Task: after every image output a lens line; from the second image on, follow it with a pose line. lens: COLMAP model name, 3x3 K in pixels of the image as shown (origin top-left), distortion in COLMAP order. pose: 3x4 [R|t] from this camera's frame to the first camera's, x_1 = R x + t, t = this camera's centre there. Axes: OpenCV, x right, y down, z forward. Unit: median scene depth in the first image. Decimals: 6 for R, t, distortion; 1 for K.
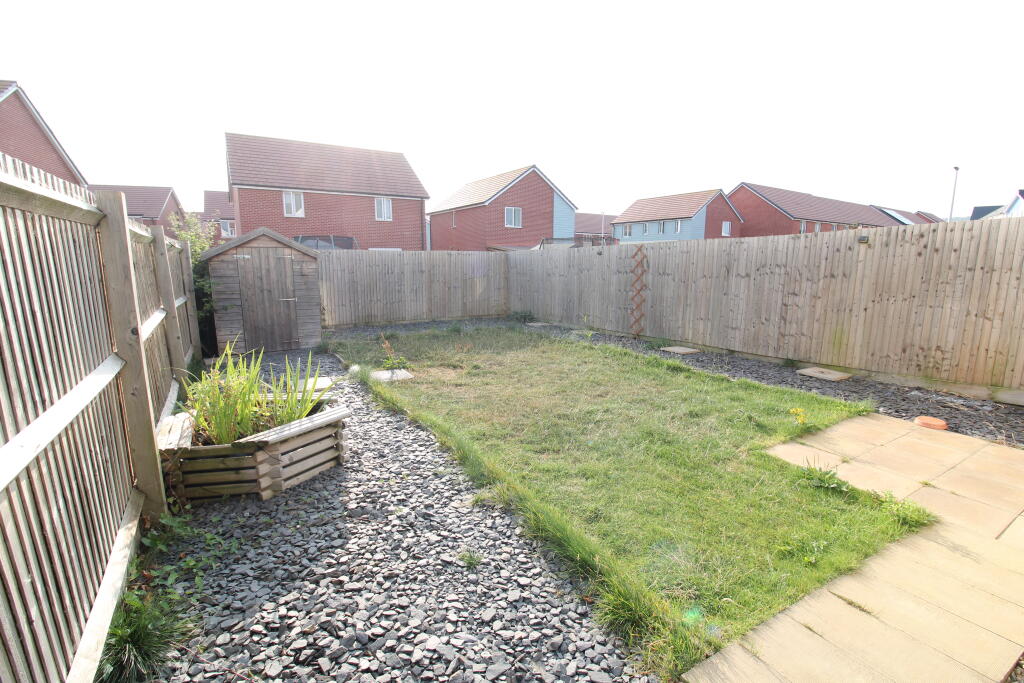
lens RADIAL K [[489.0, 0, 509.6], [0, 489.0, 346.1], [0, 0, 1]] dist [-0.014261, -0.001653]
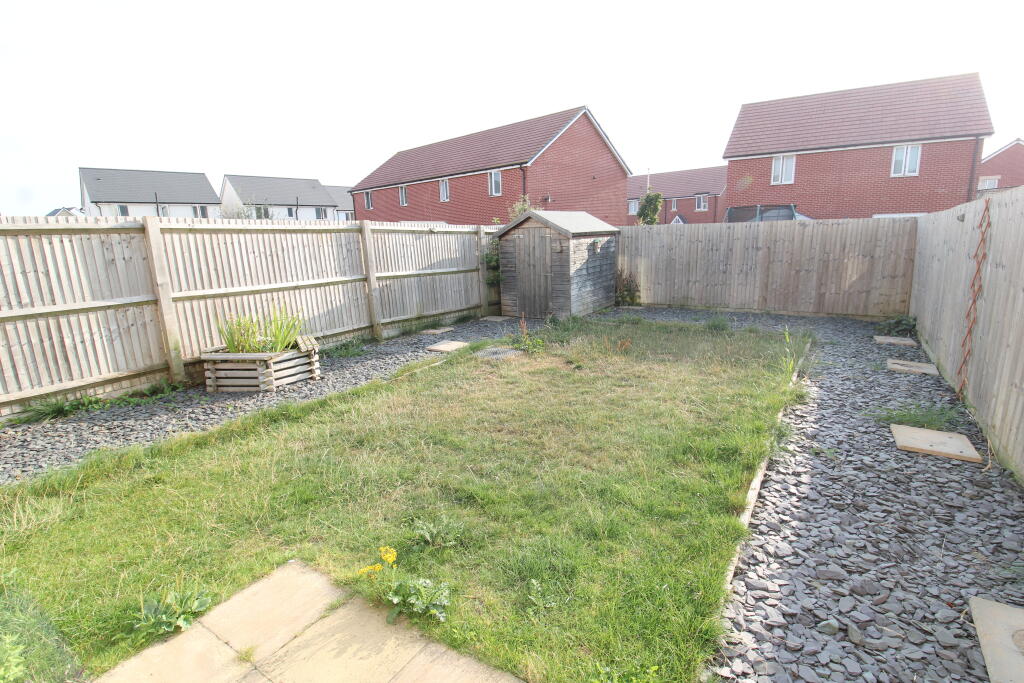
lens RADIAL K [[489.0, 0, 511.9], [0, 489.0, 341.3], [0, 0, 1]] dist [-0.014261, -0.001653]
pose [[0.442677, 0.176706, -0.879097, 0.370157], [-0.131353, 0.982593, 0.131366, -0.058295], [0.887008, 0.057319, 0.458182, 0.307825]]
